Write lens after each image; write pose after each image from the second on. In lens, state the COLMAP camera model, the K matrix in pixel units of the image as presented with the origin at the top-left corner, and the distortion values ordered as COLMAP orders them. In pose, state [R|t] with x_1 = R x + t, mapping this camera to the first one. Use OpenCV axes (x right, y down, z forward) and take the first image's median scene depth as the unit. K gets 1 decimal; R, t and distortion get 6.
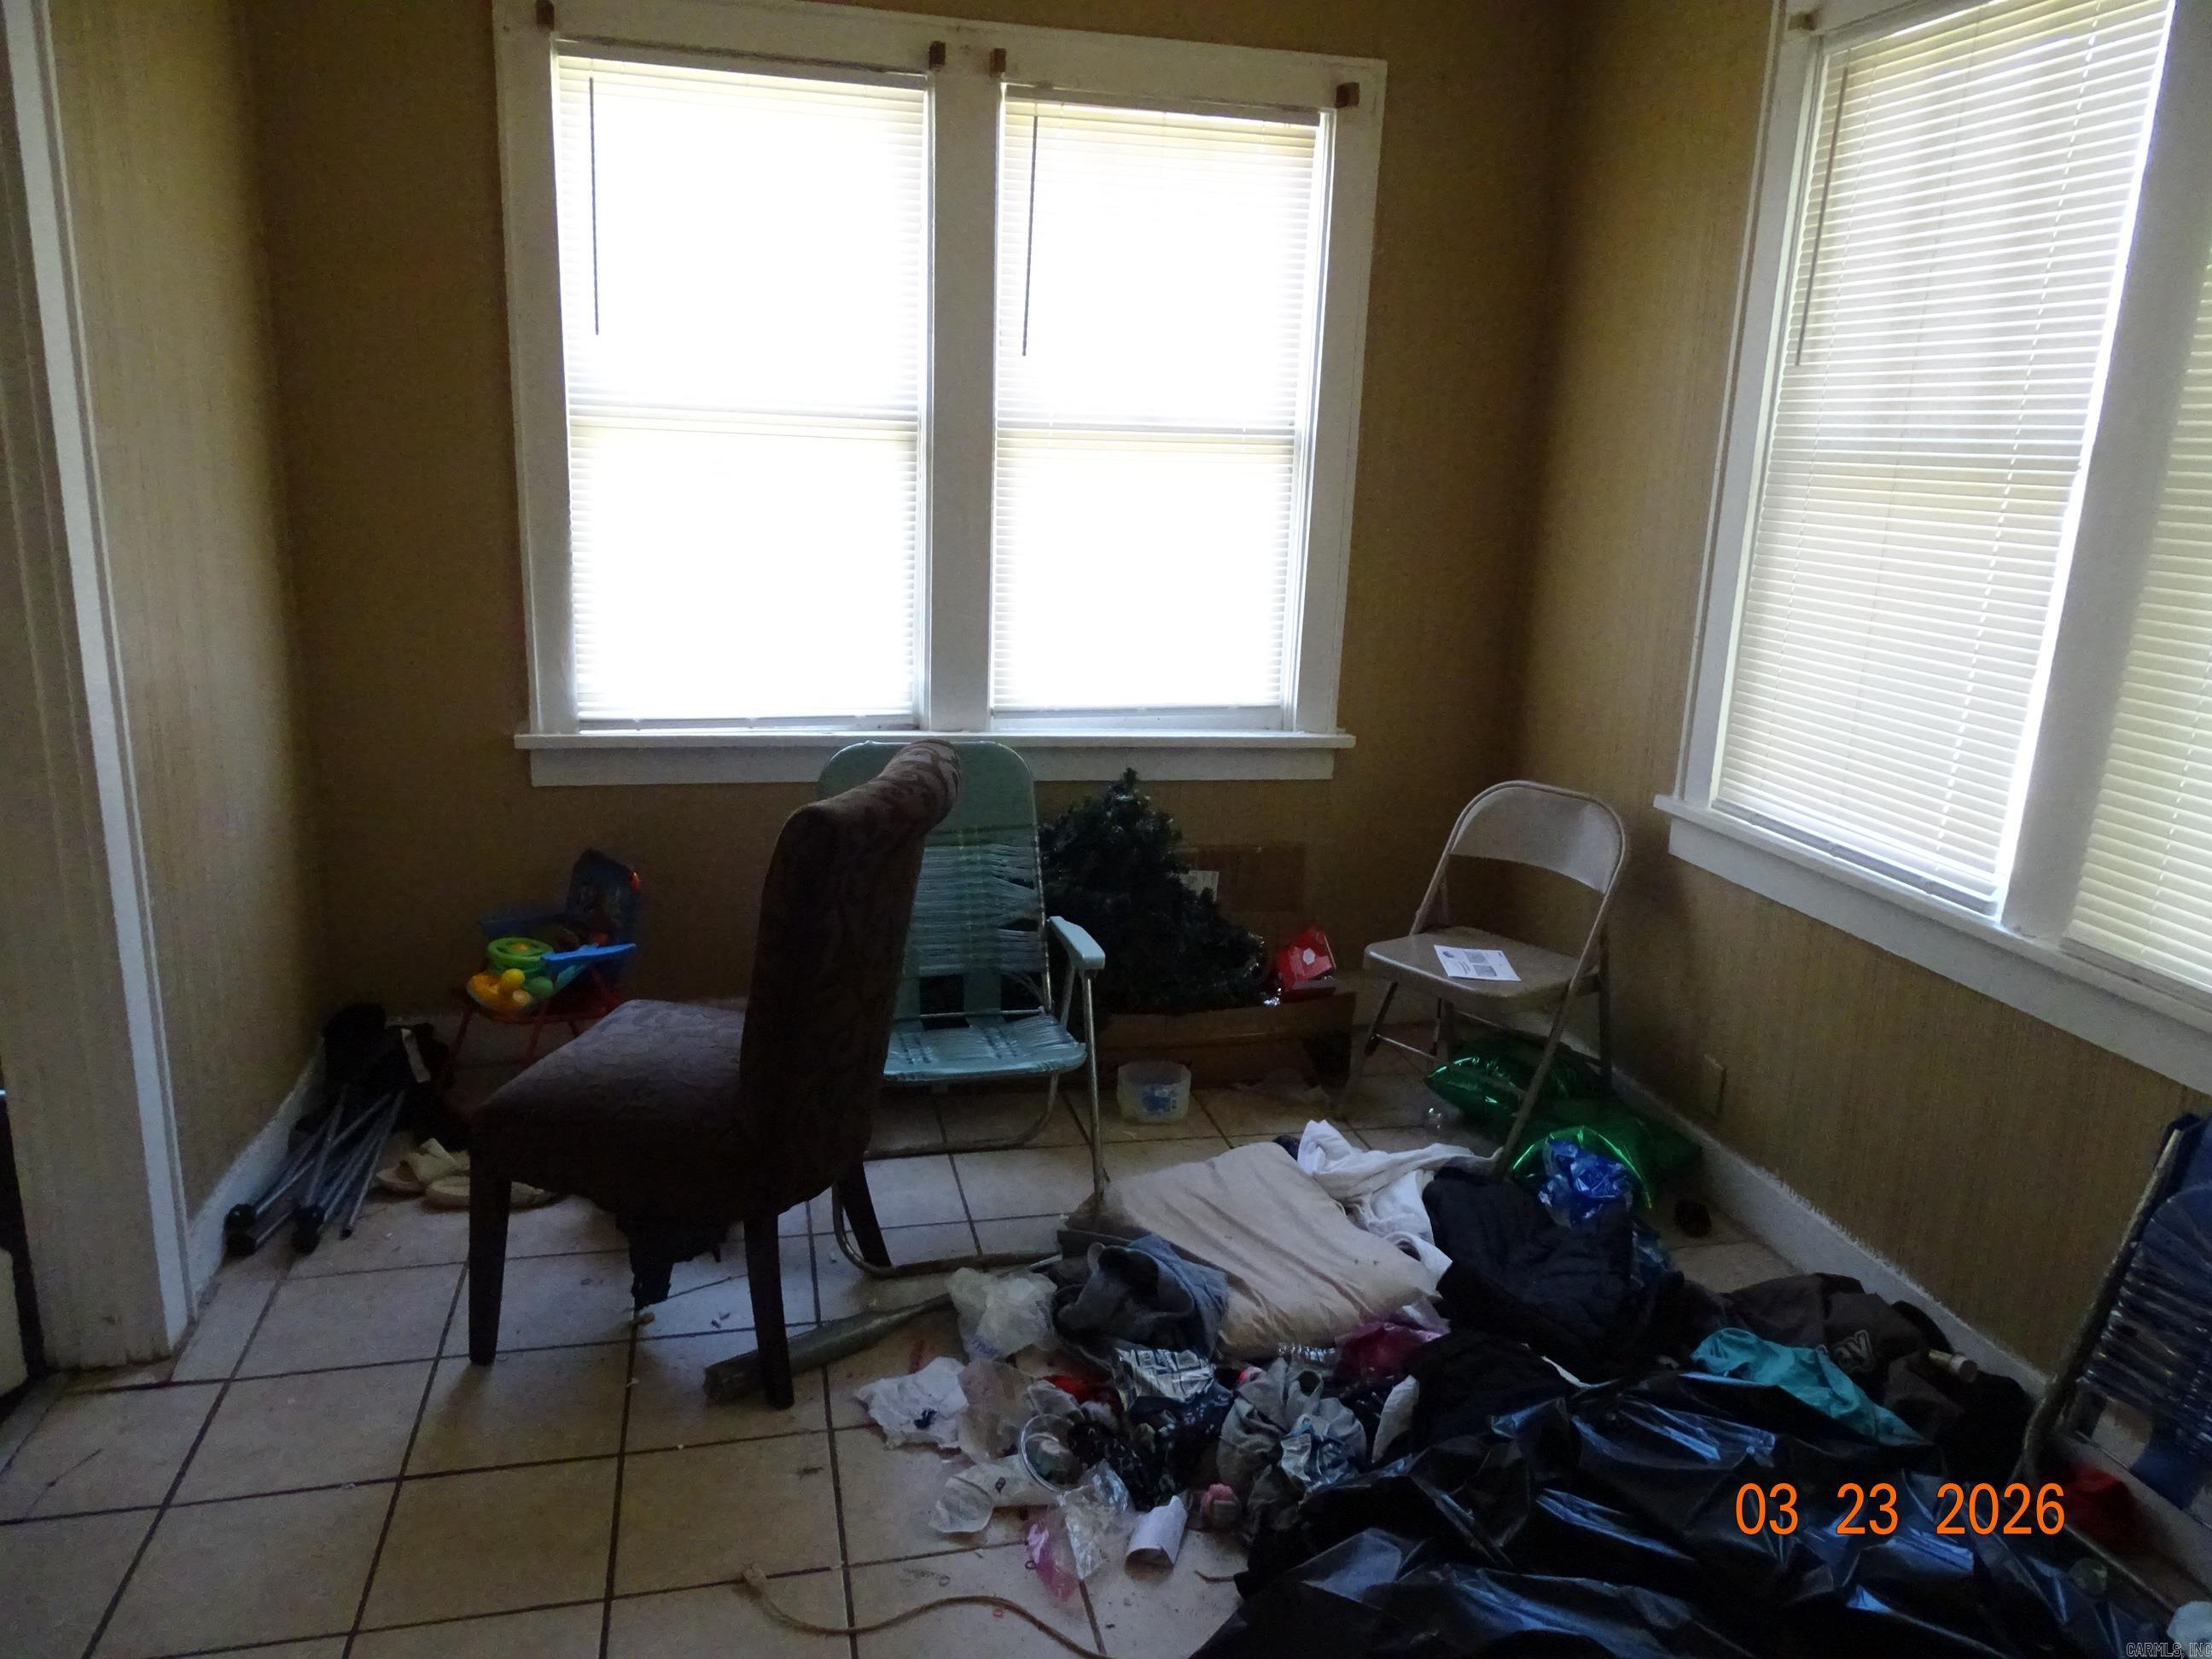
lens RADIAL K [[1542.9, 0, 1106.0], [0, 1542.9, 829.5], [0, 0, 1]] dist [0.002332, 0.002499]
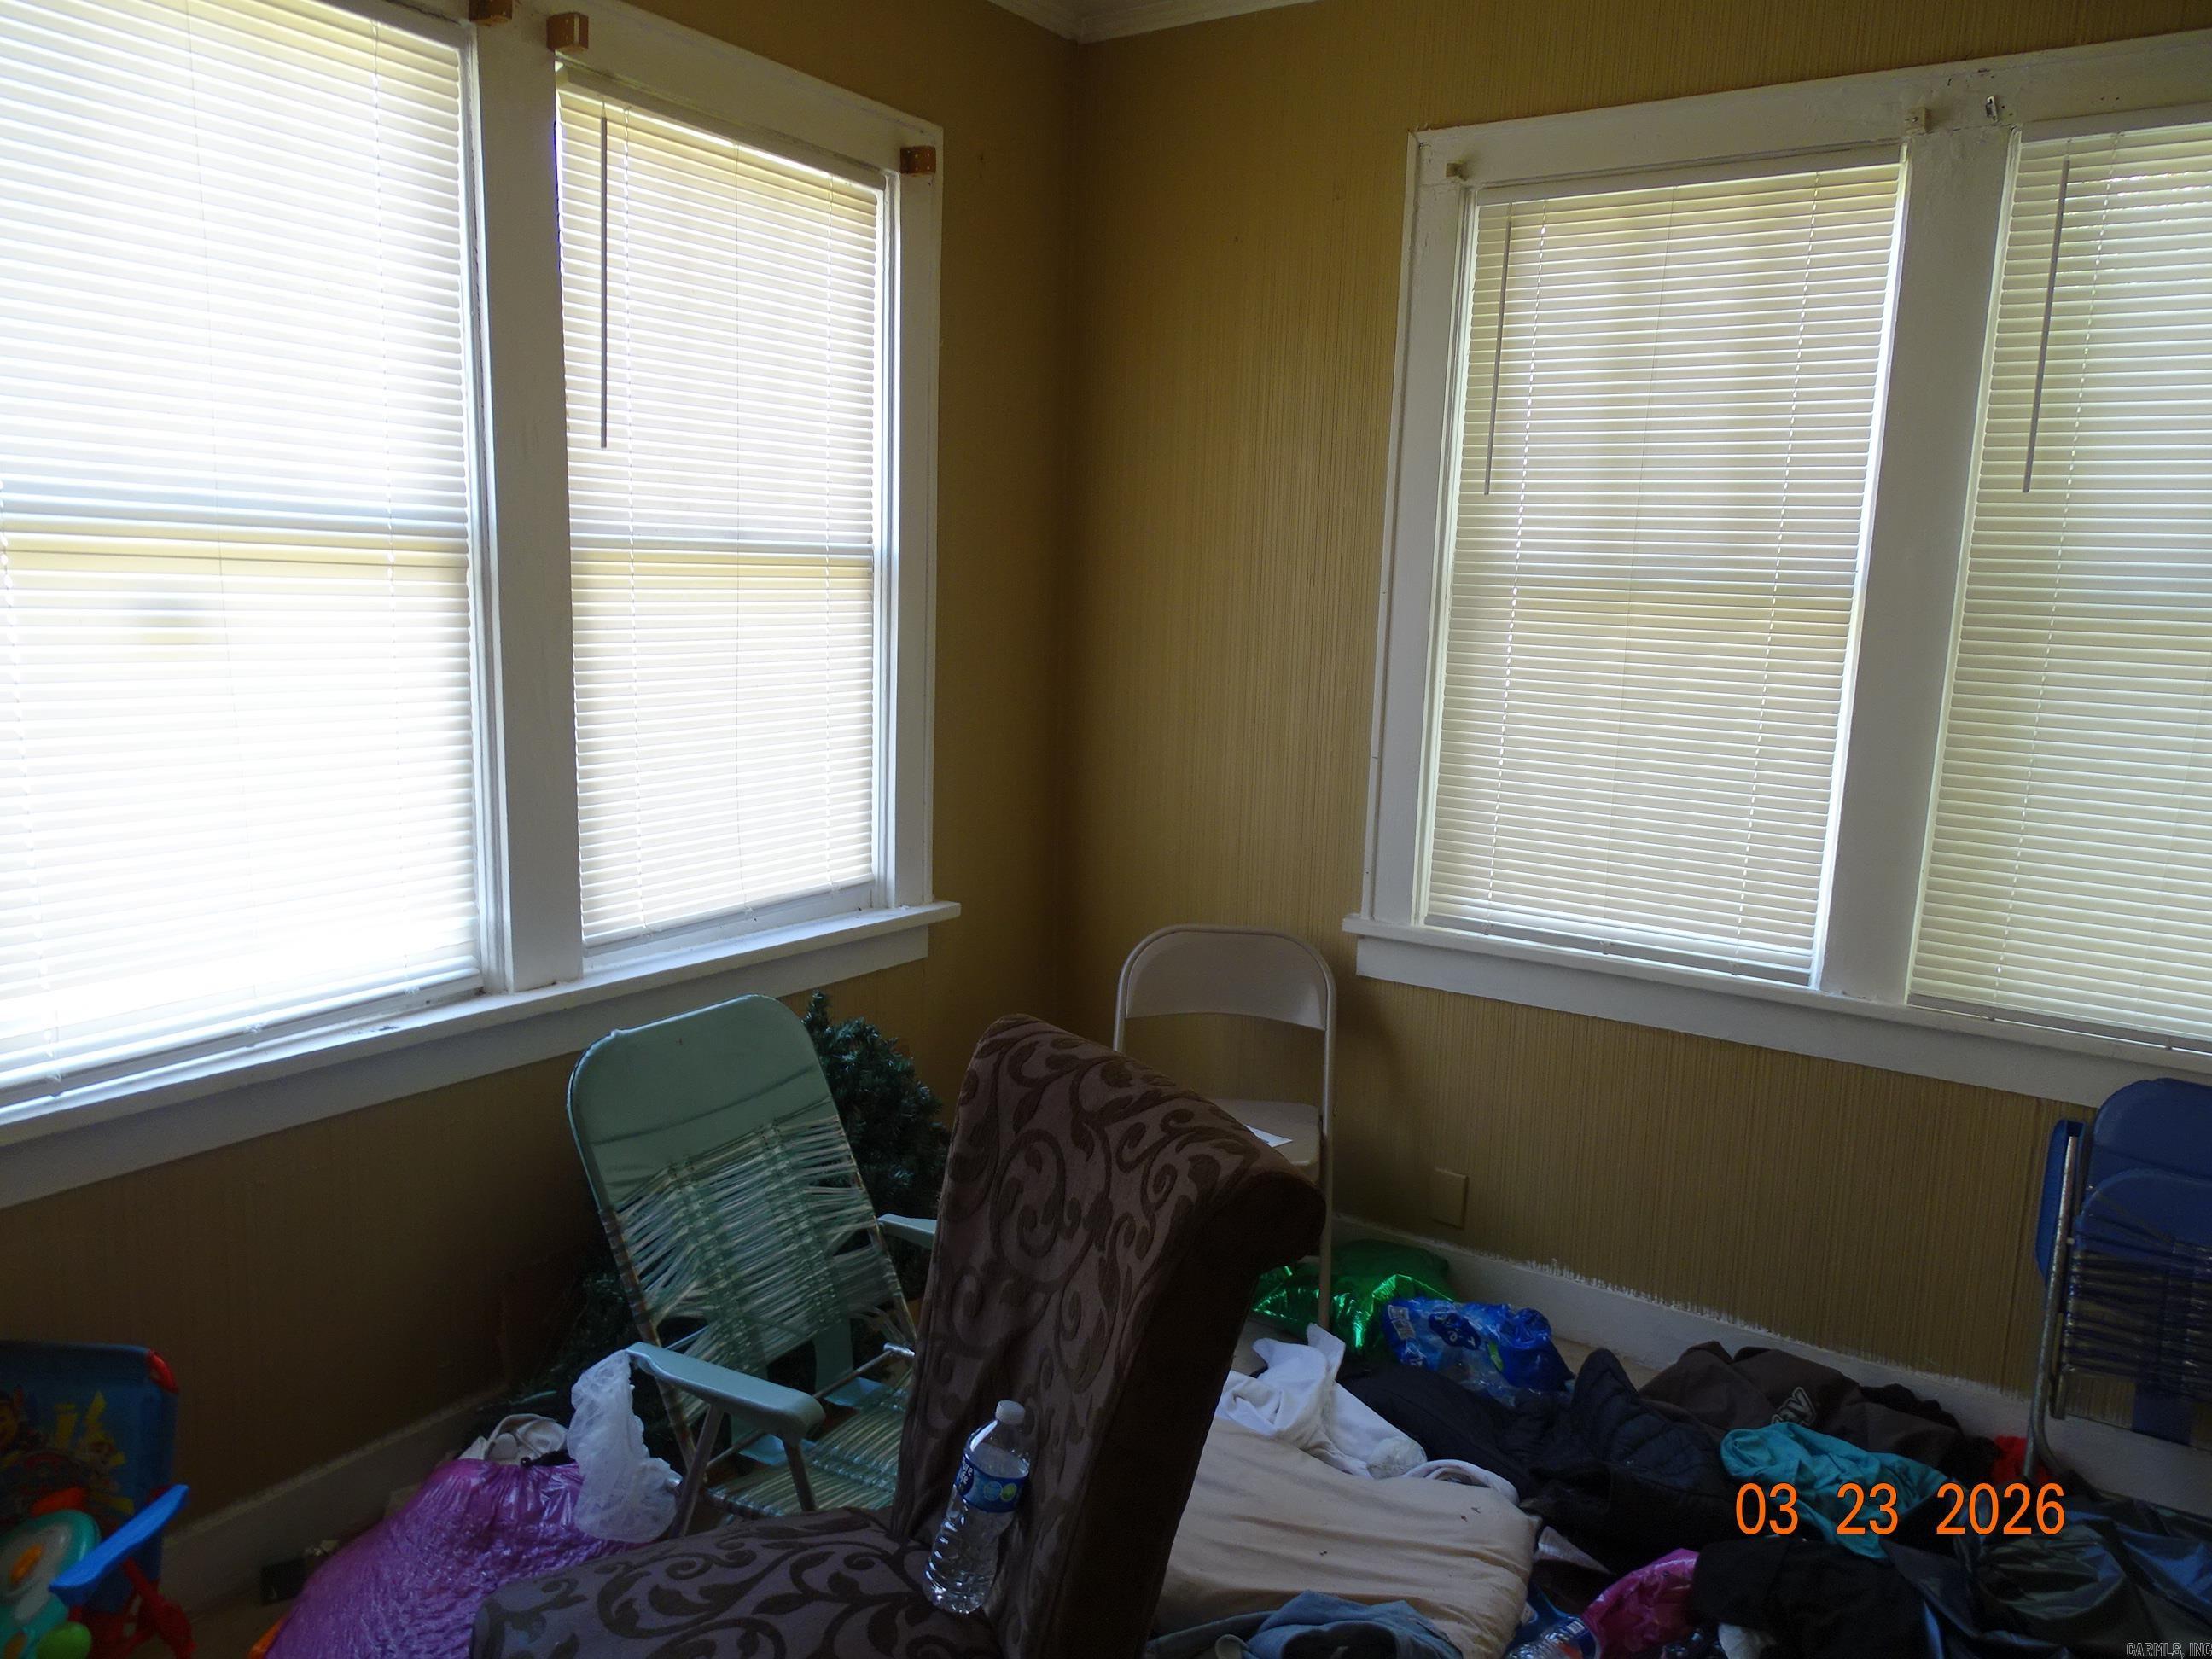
lens RADIAL K [[1572.0, 0, 1106.0], [0, 1572.0, 829.5], [0, 0, 1]] dist [0.009416, 0.003733]
pose [[0.733486, -0.120057, 0.669017, -0.437437], [0.159740, 0.987157, 0.002016, -0.109799], [-0.660667, 0.105390, 0.743244, 0.366865]]
